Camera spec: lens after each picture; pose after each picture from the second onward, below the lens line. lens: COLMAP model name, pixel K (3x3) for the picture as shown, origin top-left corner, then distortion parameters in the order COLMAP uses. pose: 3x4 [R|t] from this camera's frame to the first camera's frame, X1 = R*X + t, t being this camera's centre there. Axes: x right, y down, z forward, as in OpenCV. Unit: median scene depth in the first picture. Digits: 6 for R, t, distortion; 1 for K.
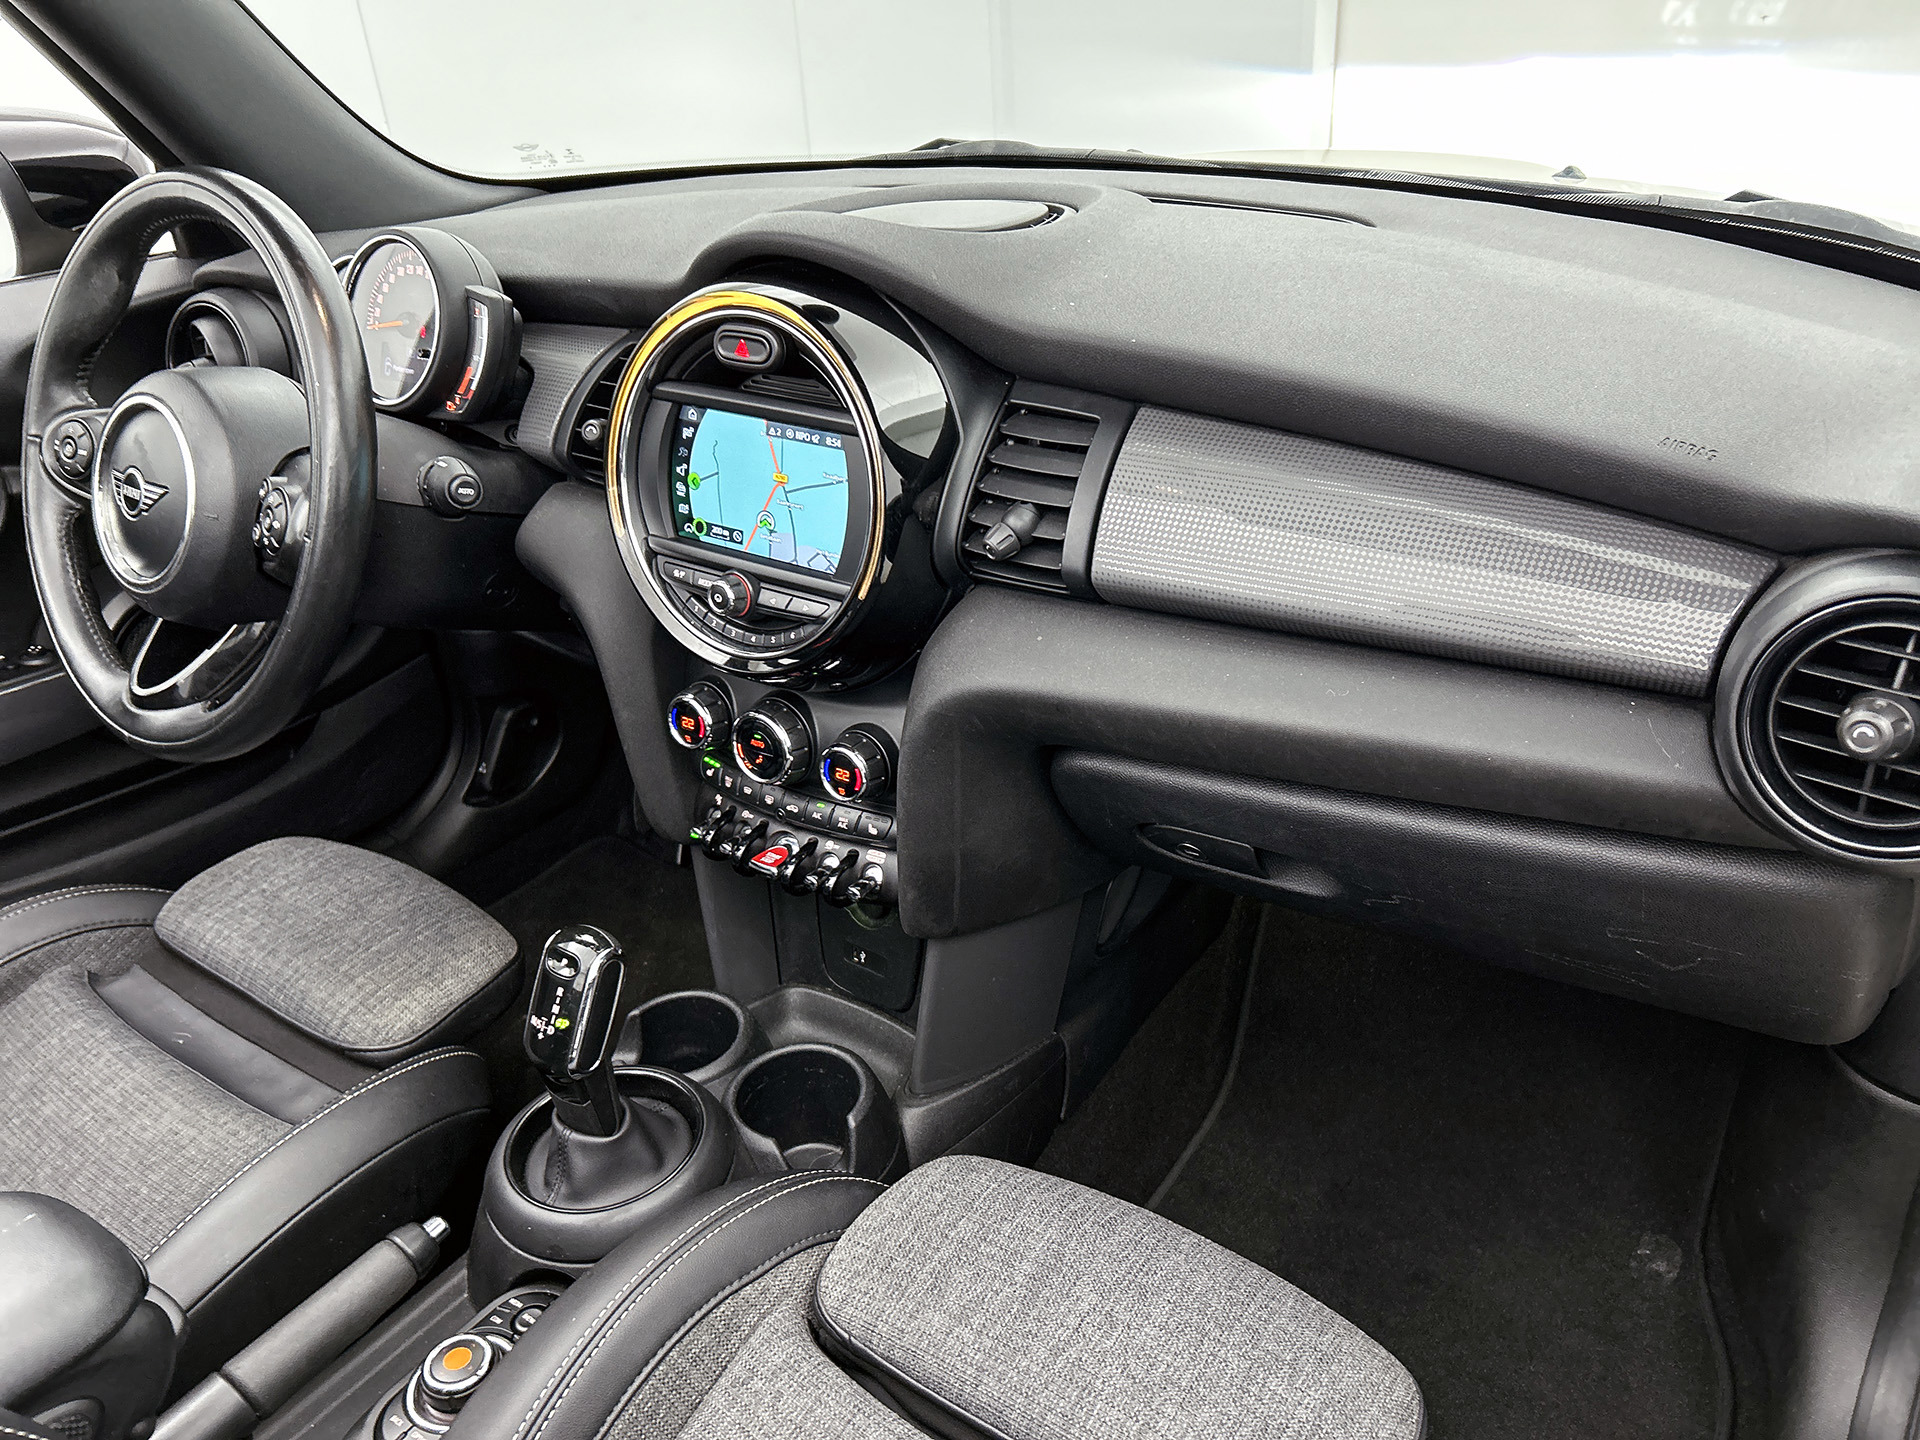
lens RADIAL K [[1450.1, 0, 960.0], [0, 1450.1, 720.0], [0, 0, 1]] dist [0.072537, -0.099335]
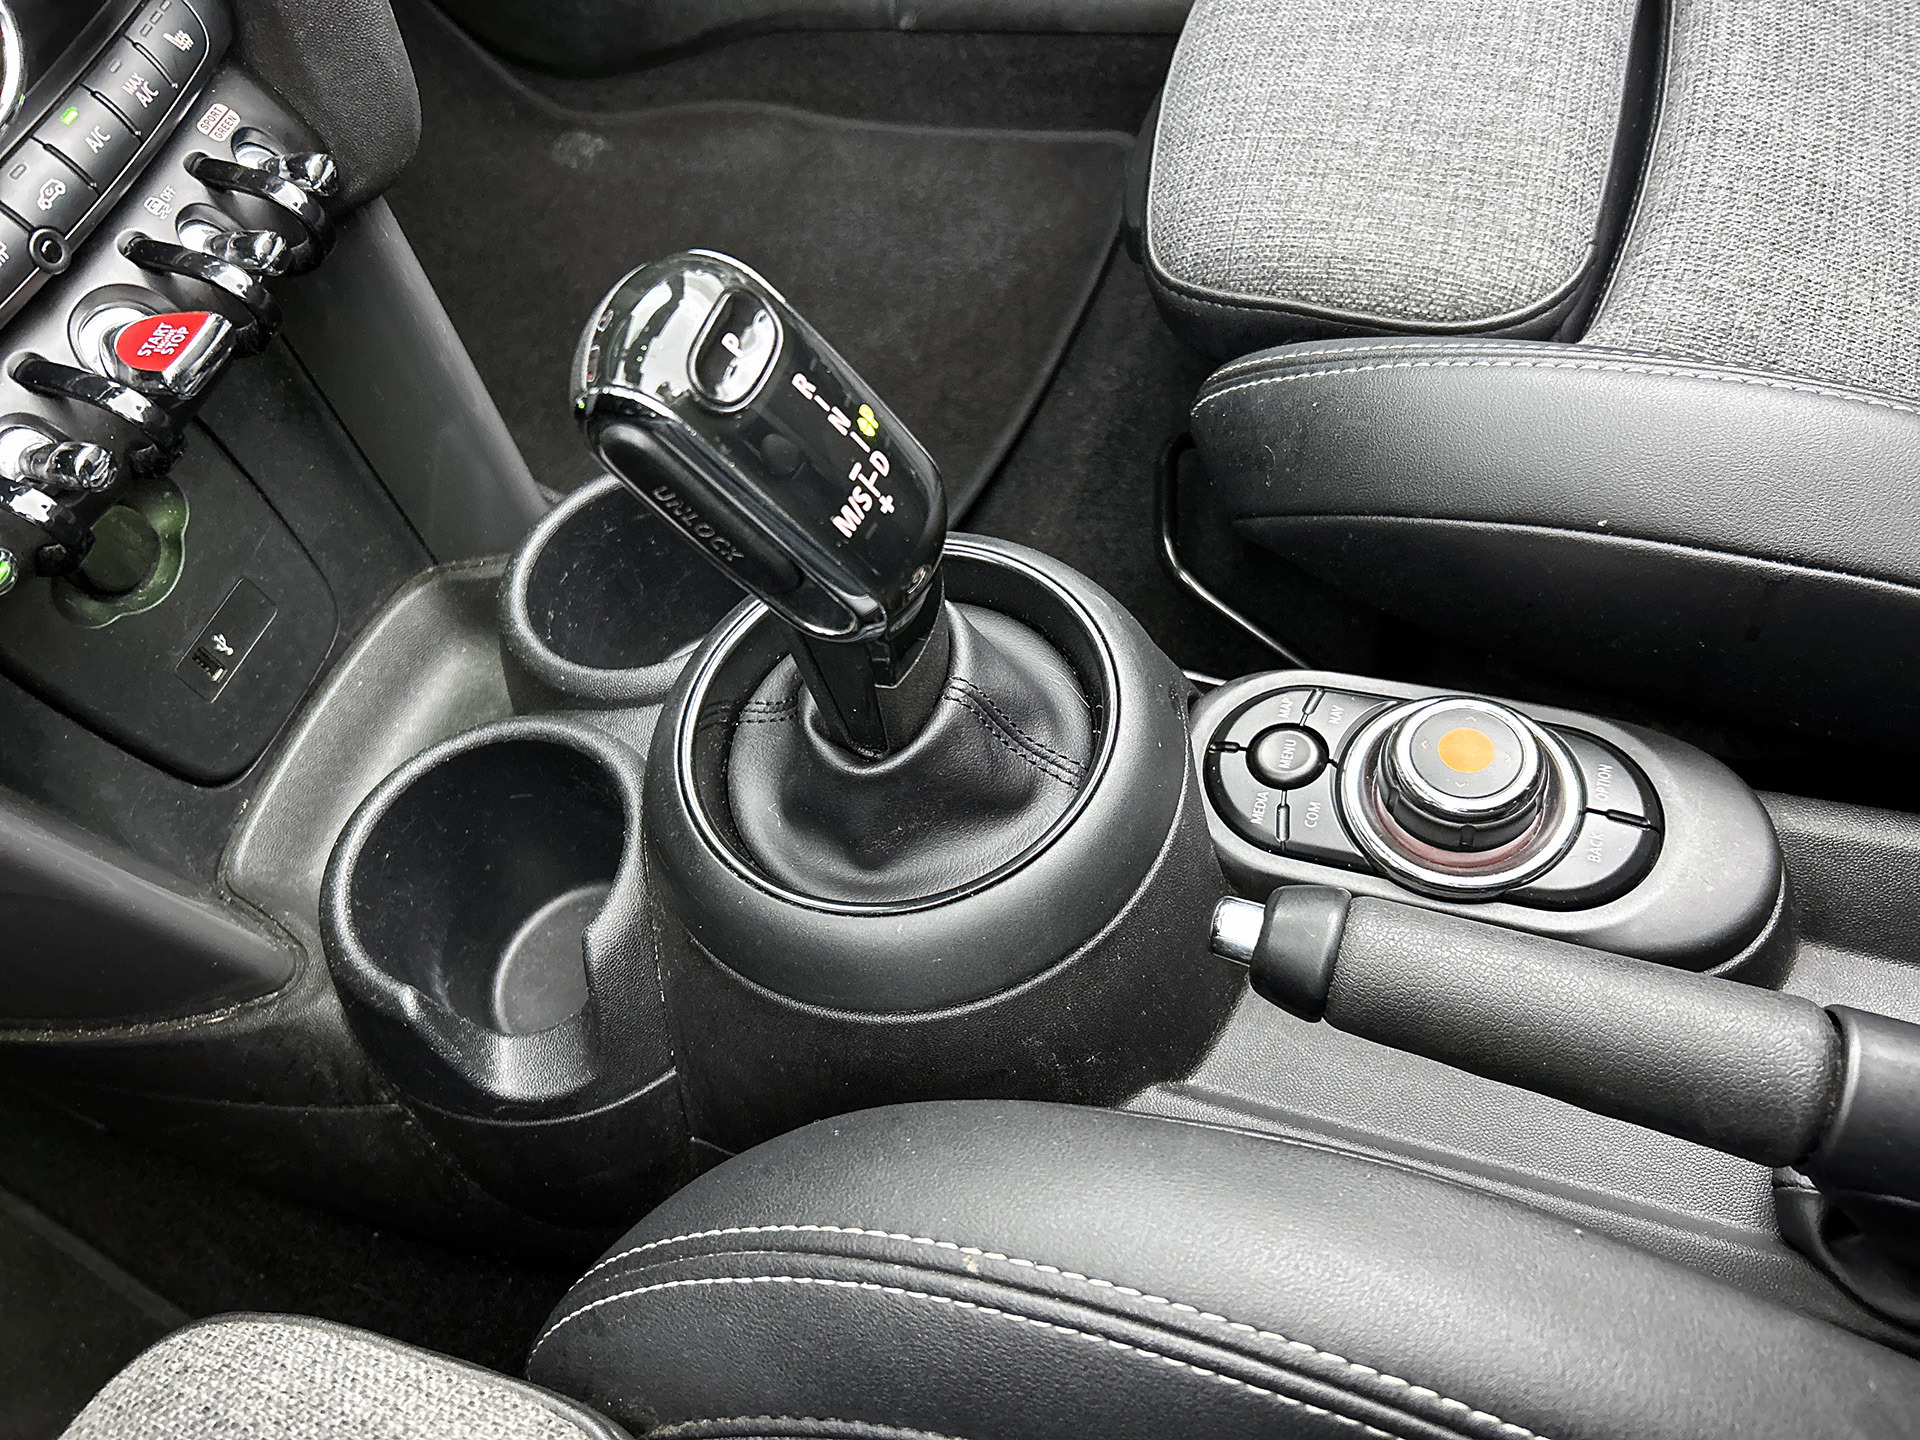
lens RADIAL K [[1433.6, 0, 960.0], [0, 1433.6, 720.0], [0, 0, 1]] dist [0.107353, -0.183517]
pose [[-0.254037, -0.752785, 0.607273, -0.513808], [0.622664, 0.353161, 0.698260, -0.000659], [-0.740105, 0.555510, 0.379016, 0.836910]]
